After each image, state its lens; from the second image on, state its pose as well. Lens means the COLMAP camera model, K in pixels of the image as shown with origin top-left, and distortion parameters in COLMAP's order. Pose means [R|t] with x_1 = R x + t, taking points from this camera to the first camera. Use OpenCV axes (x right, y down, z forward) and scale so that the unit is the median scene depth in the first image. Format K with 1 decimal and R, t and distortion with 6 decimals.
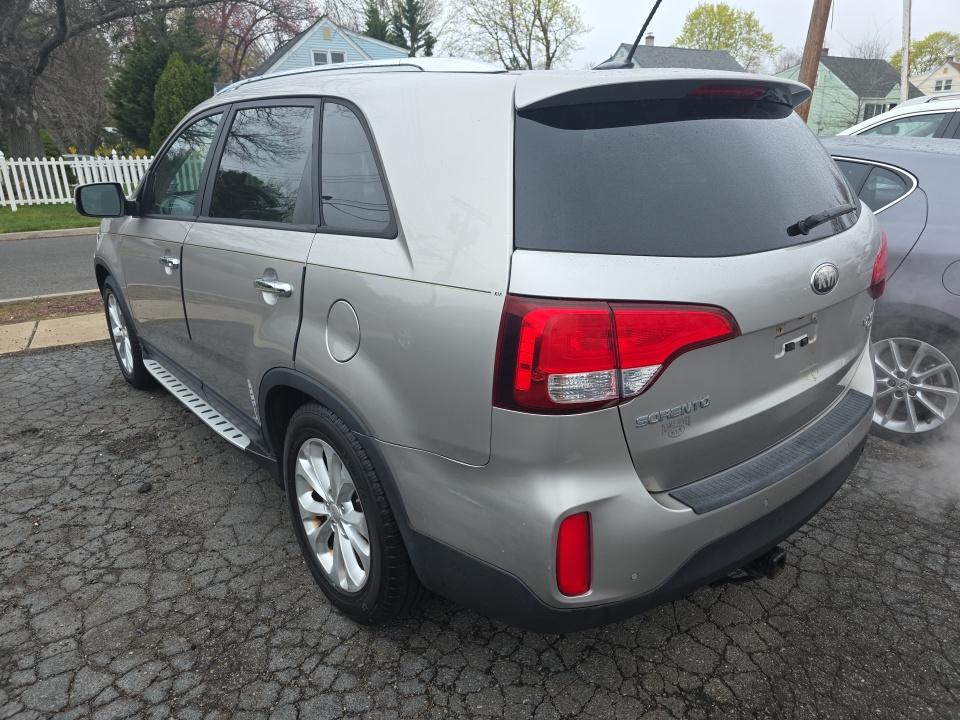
lens RADIAL K [[639.5, 0, 480.0], [0, 639.5, 360.0], [0, 0, 1]] dist [0.020830, -0.005833]
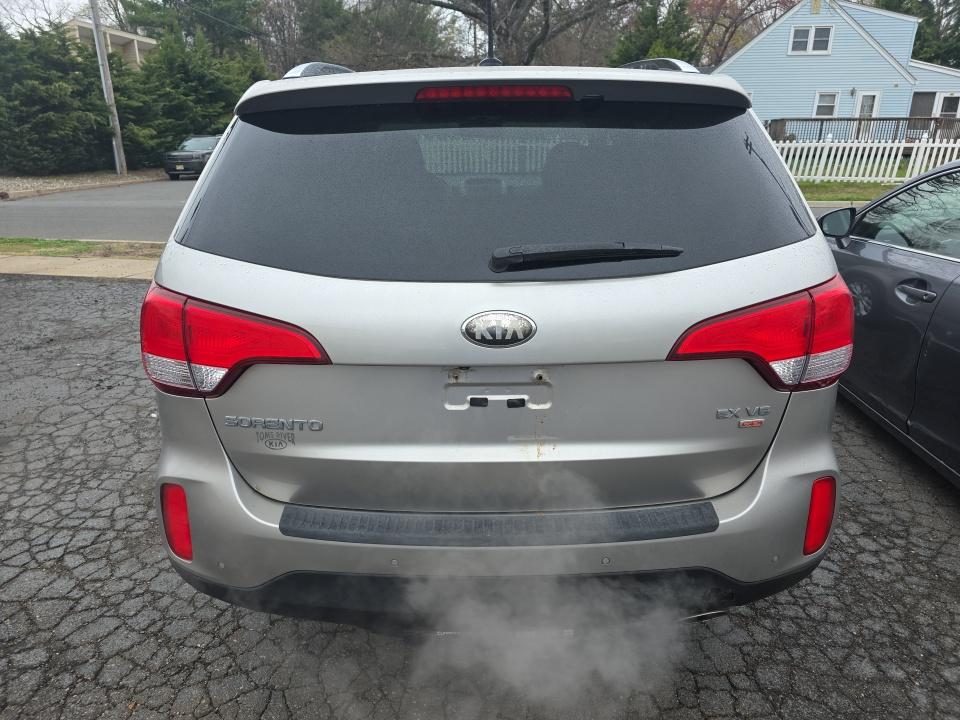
lens RADIAL K [[639.5, 0, 480.0], [0, 639.5, 360.0], [0, 0, 1]] dist [0.020830, -0.005833]
pose [[0.777340, 0.225760, -0.587175, 0.945666], [-0.212266, 0.972776, 0.093007, -0.148361], [0.592187, 0.052339, 0.804099, 0.334680]]
